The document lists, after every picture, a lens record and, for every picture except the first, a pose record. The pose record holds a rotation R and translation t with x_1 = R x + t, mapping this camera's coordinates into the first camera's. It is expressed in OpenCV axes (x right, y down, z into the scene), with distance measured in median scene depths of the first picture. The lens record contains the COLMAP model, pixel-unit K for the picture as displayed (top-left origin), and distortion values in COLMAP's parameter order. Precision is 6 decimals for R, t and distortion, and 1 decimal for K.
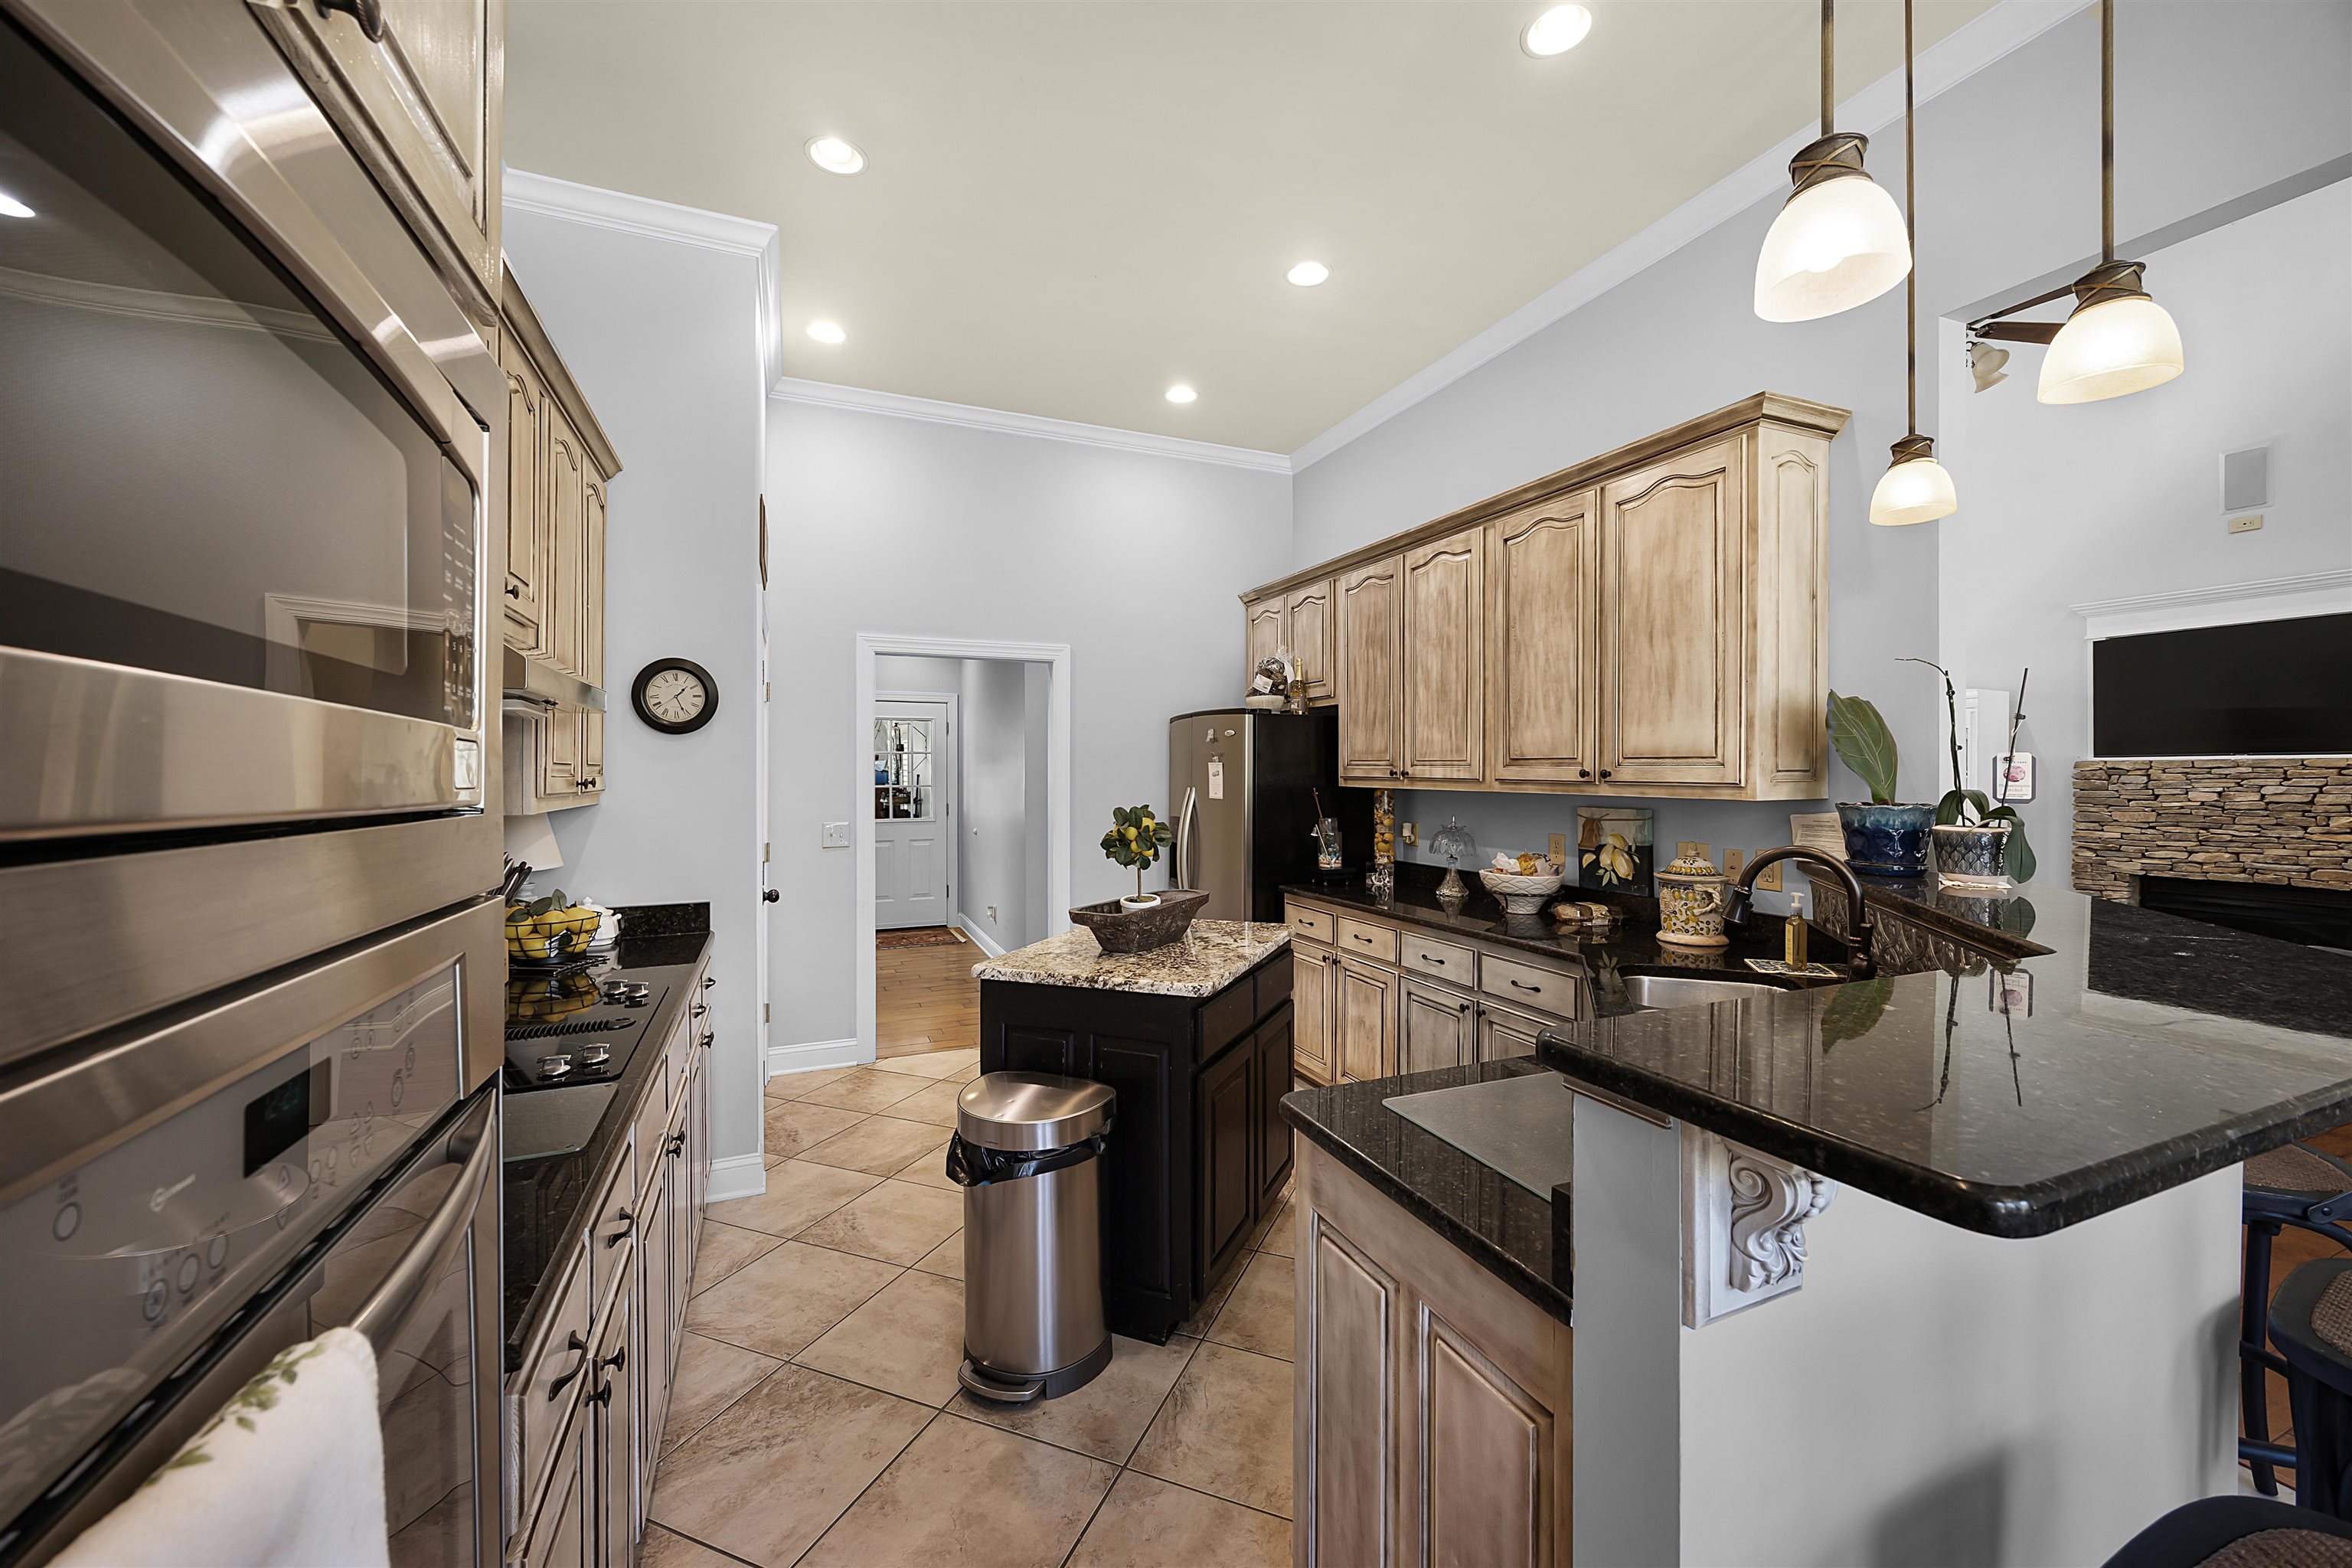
lens RADIAL K [[896.6, 0, 1188.7], [0, 896.6, 771.1], [0, 0, 1]] dist [0.001853, -0.000614]
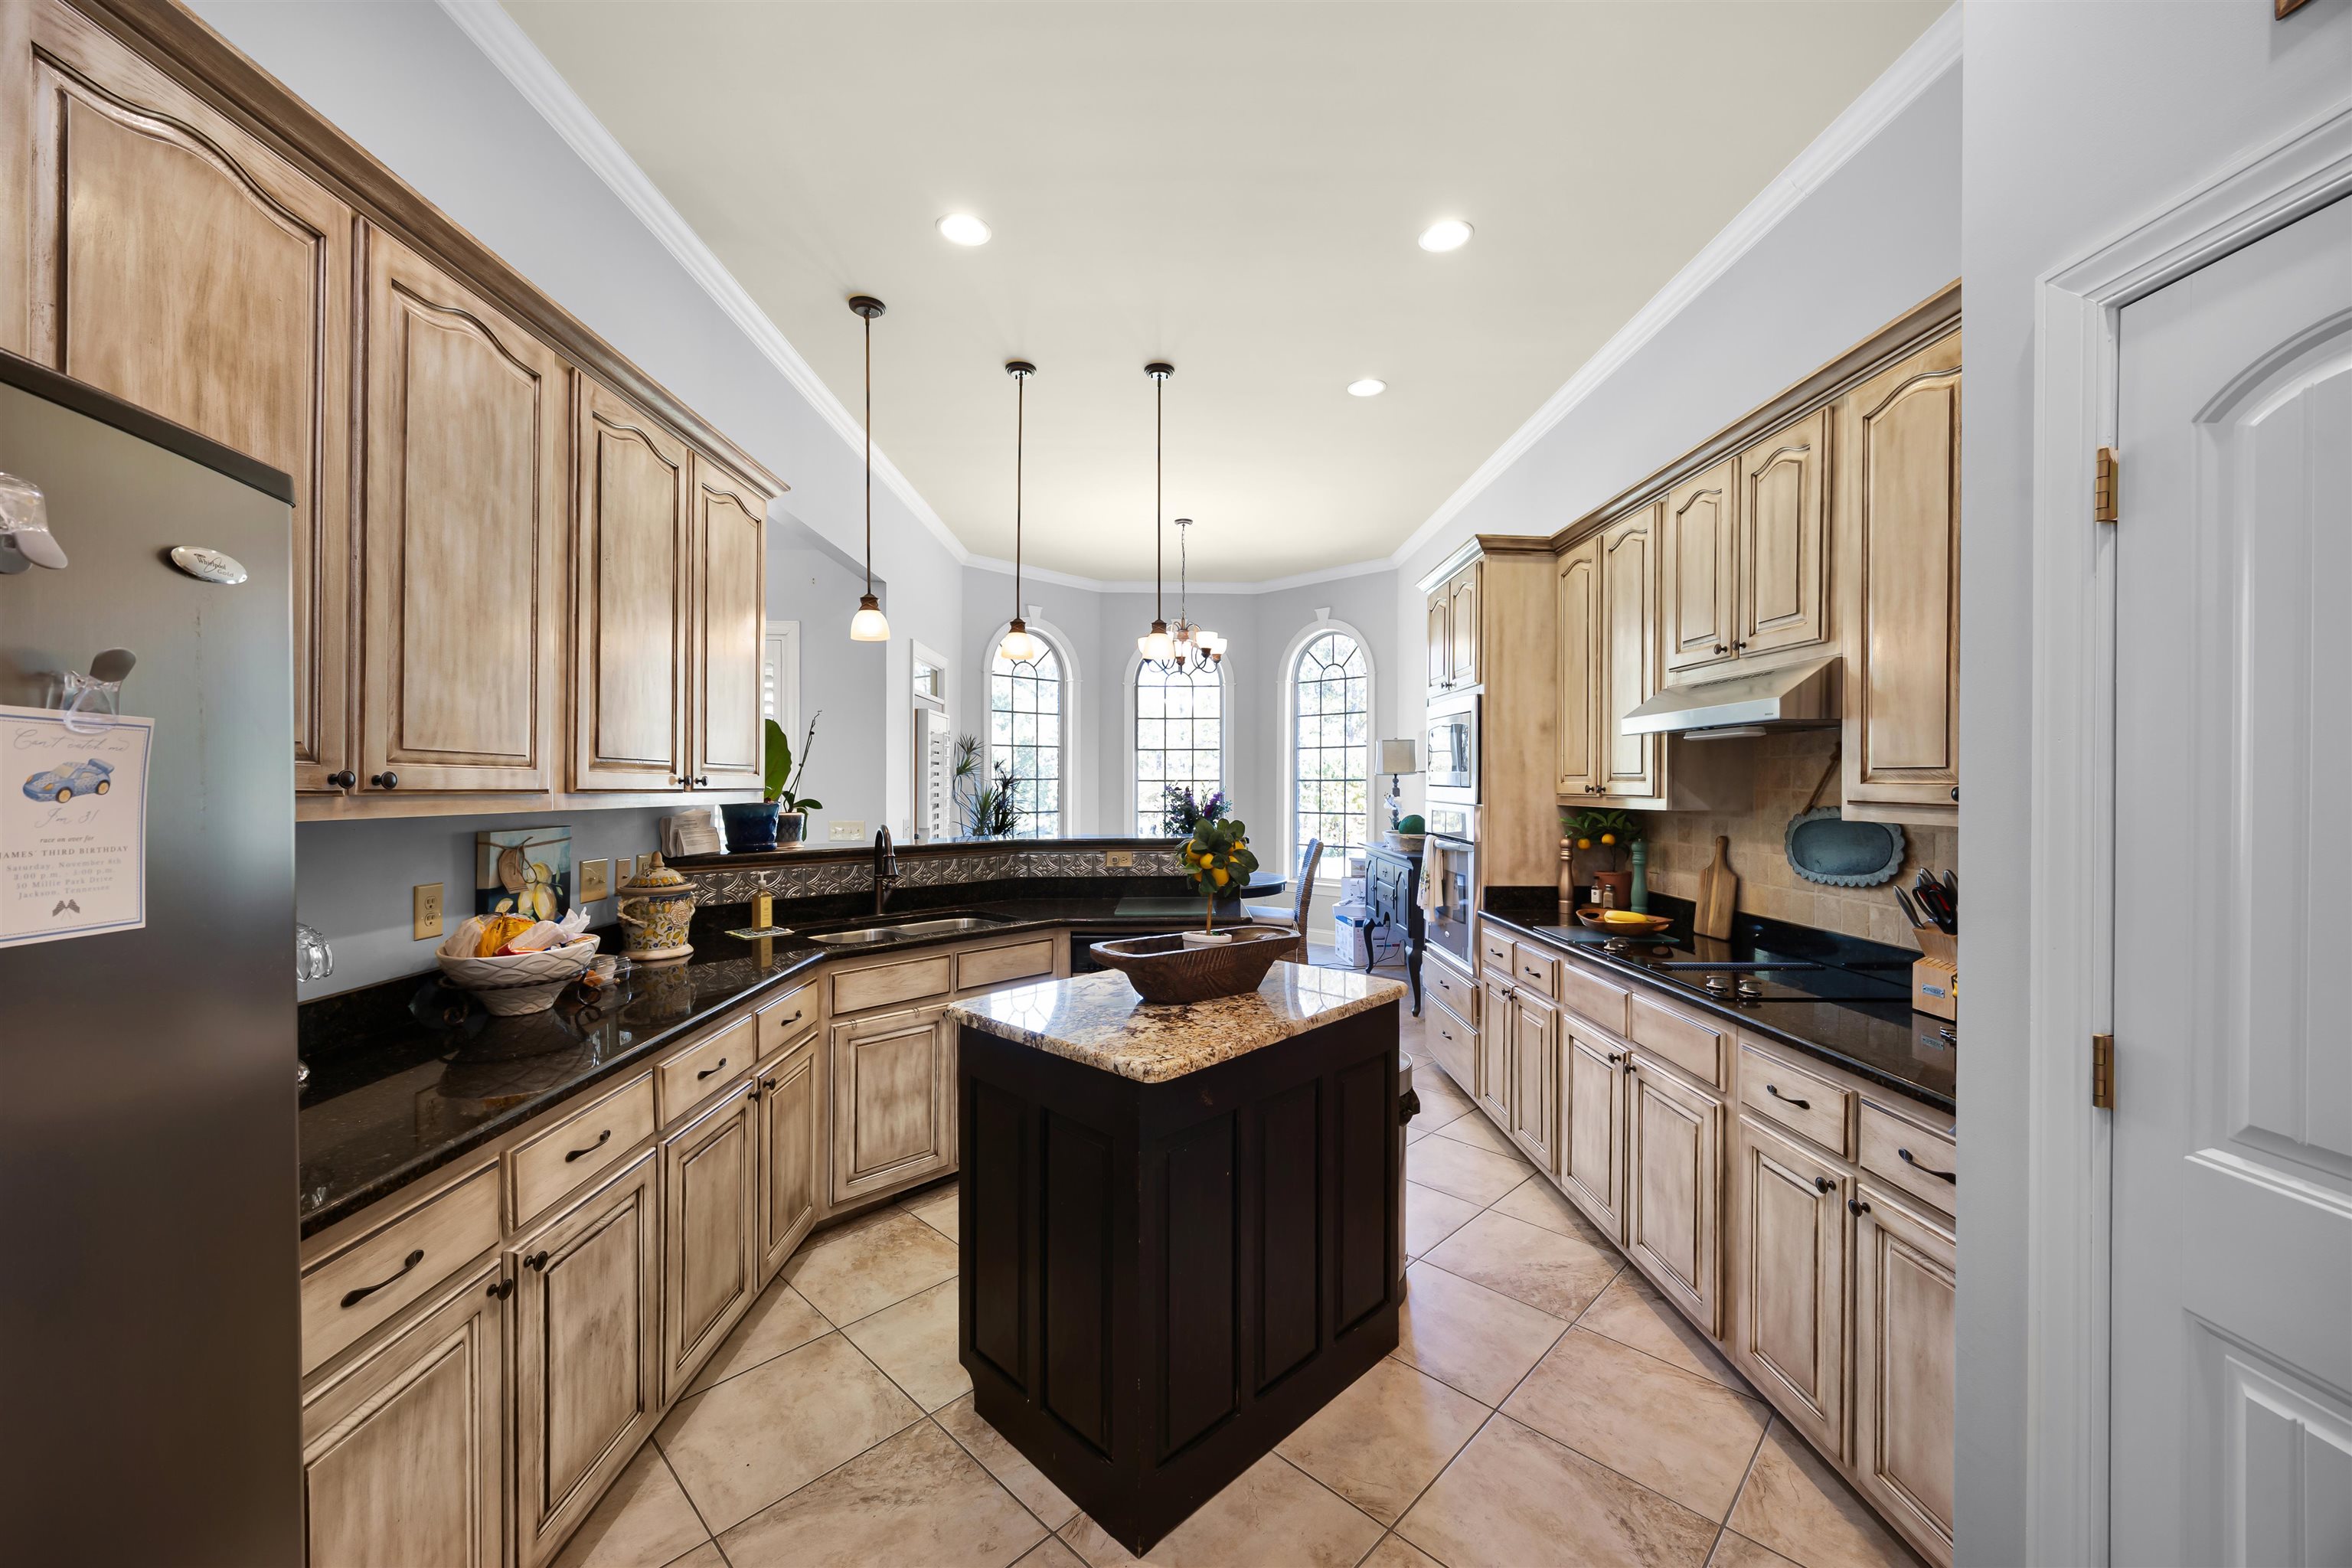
lens RADIAL K [[896.6, 0, 1181.4], [0, 896.6, 784.4], [0, 0, 1]] dist [0.001853, -0.000614]
pose [[-0.922412, -0.000798, 0.386207, -0.322176], [-0.000447, 0.999999, 0.000998, 0.005339], [-0.386208, 0.000748, -0.922412, 1.640554]]
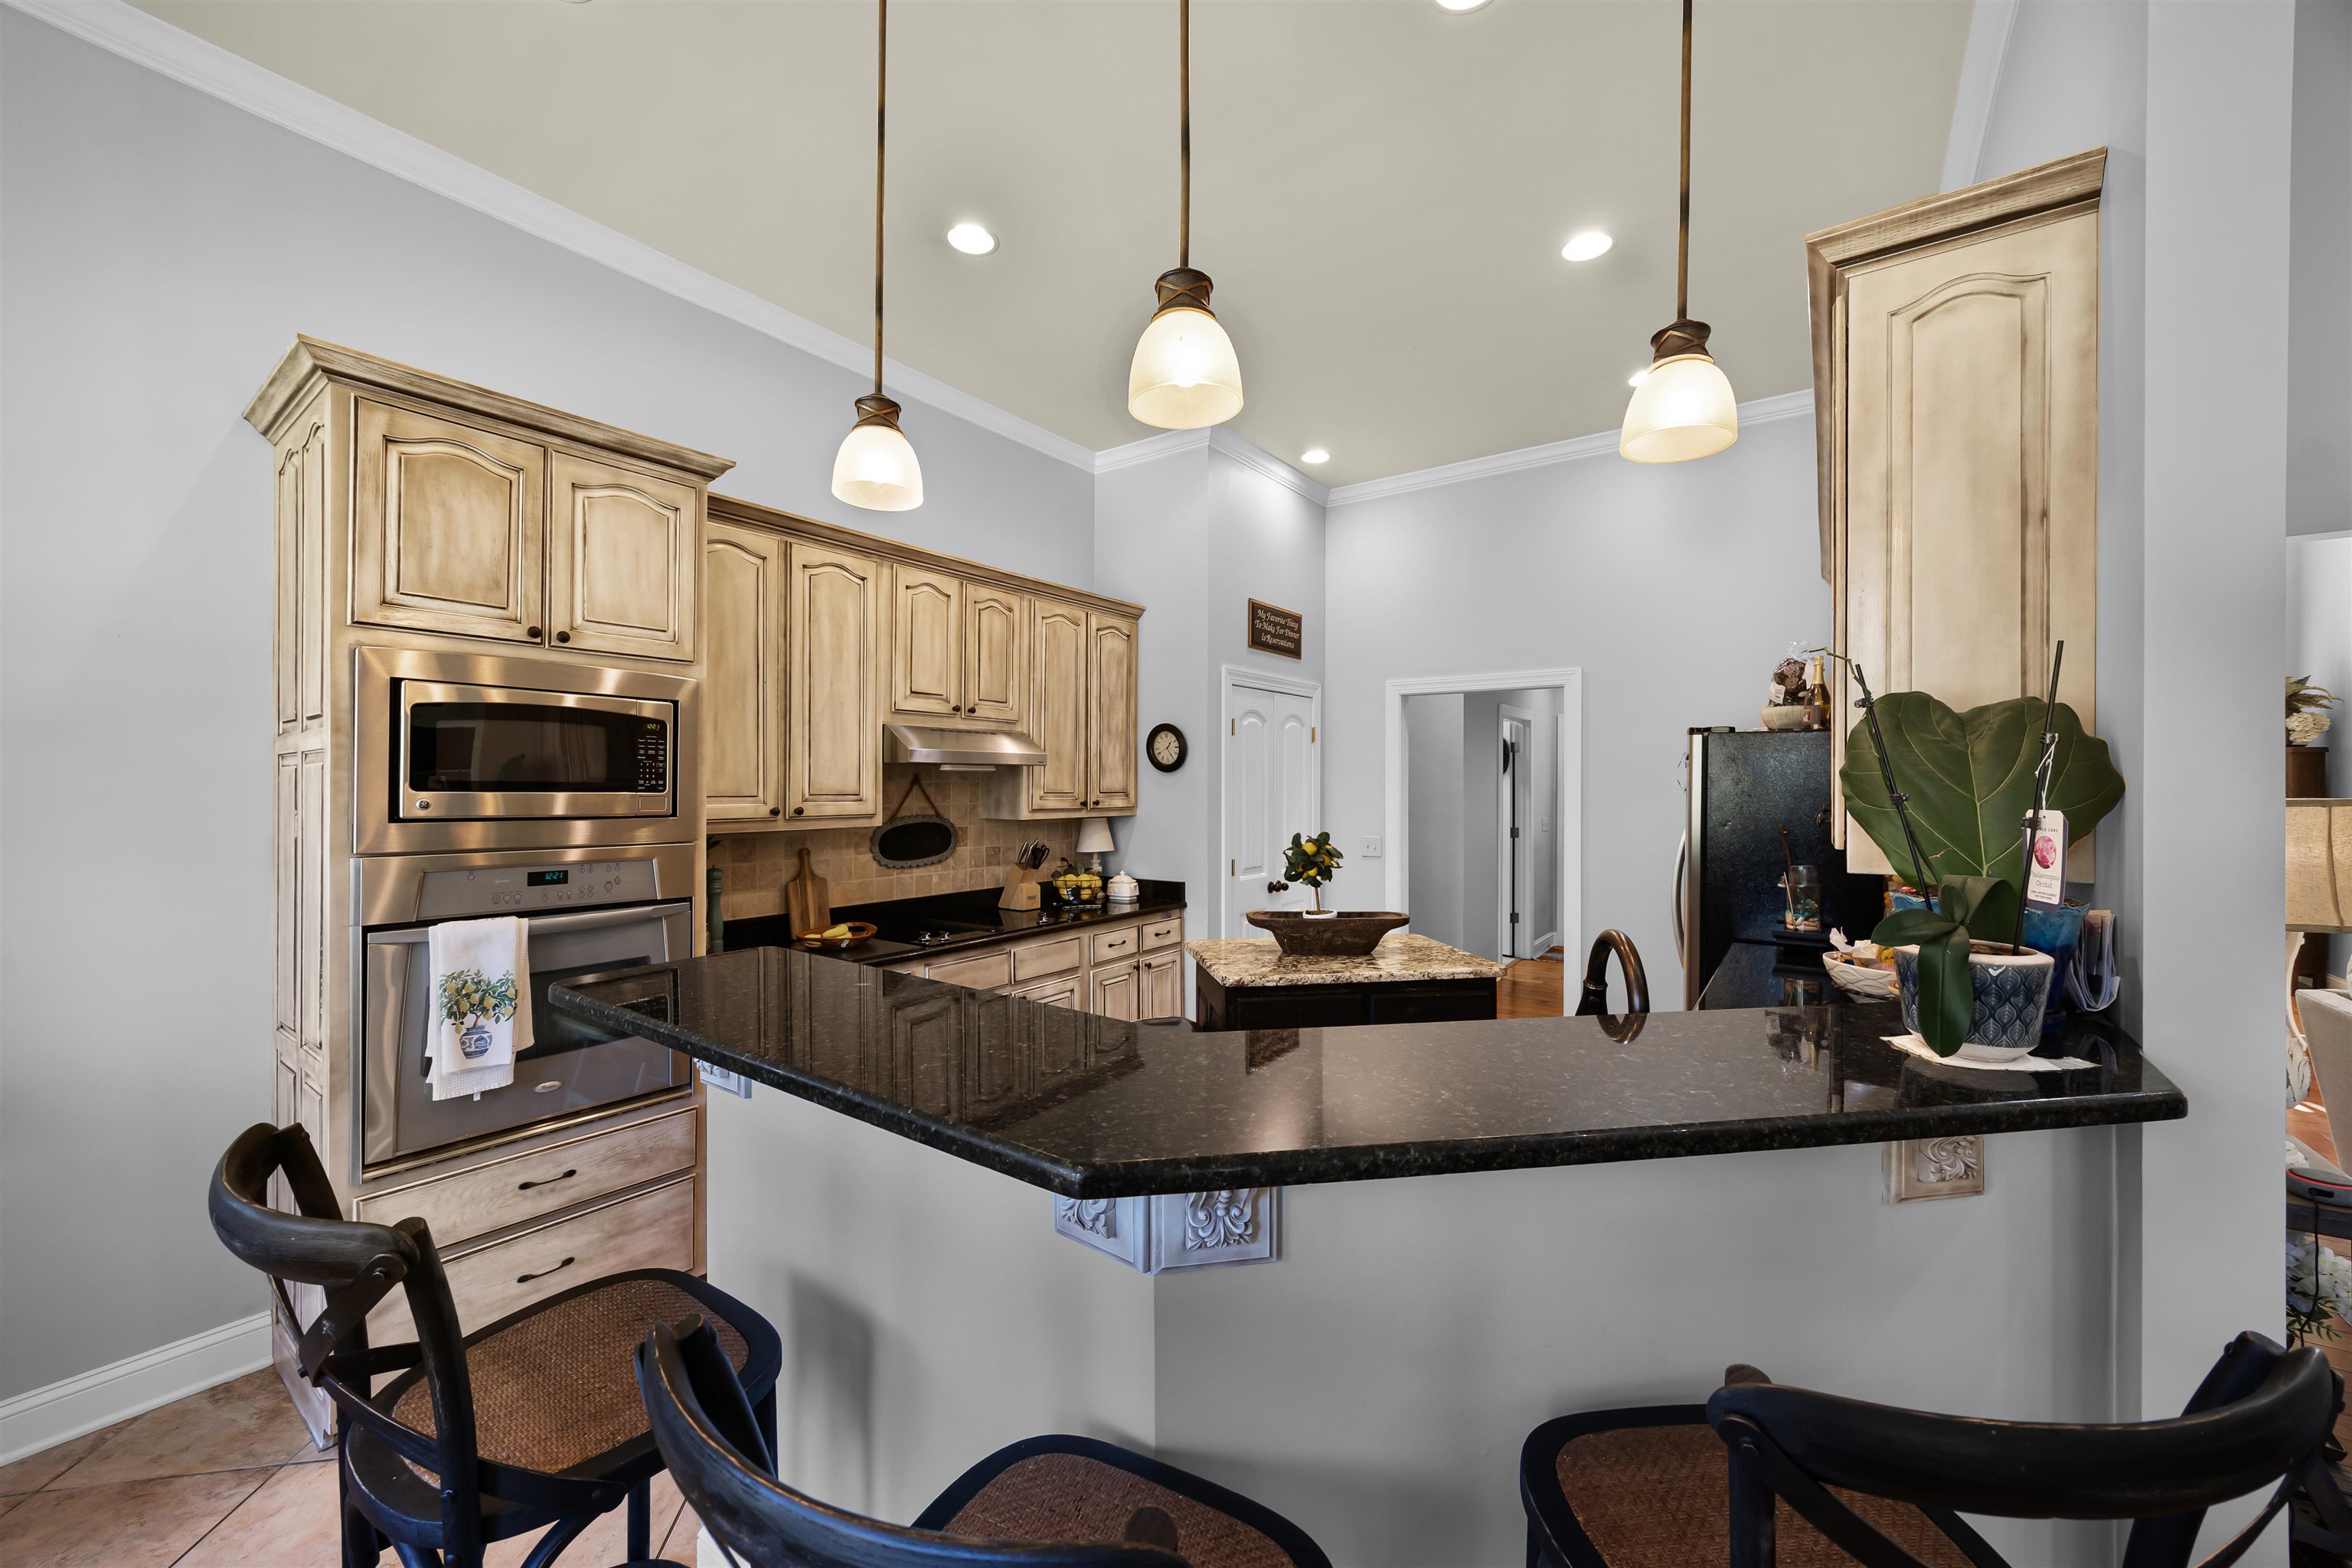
lens RADIAL K [[896.6, 0, 1204.1], [0, 896.6, 785.0], [0, 0, 1]] dist [0.001853, -0.000614]
pose [[0.521558, 0.005169, -0.853200, 0.806429], [-0.004570, 0.999984, 0.003264, -0.024681], [0.853204, 0.002197, 0.521573, 0.245679]]
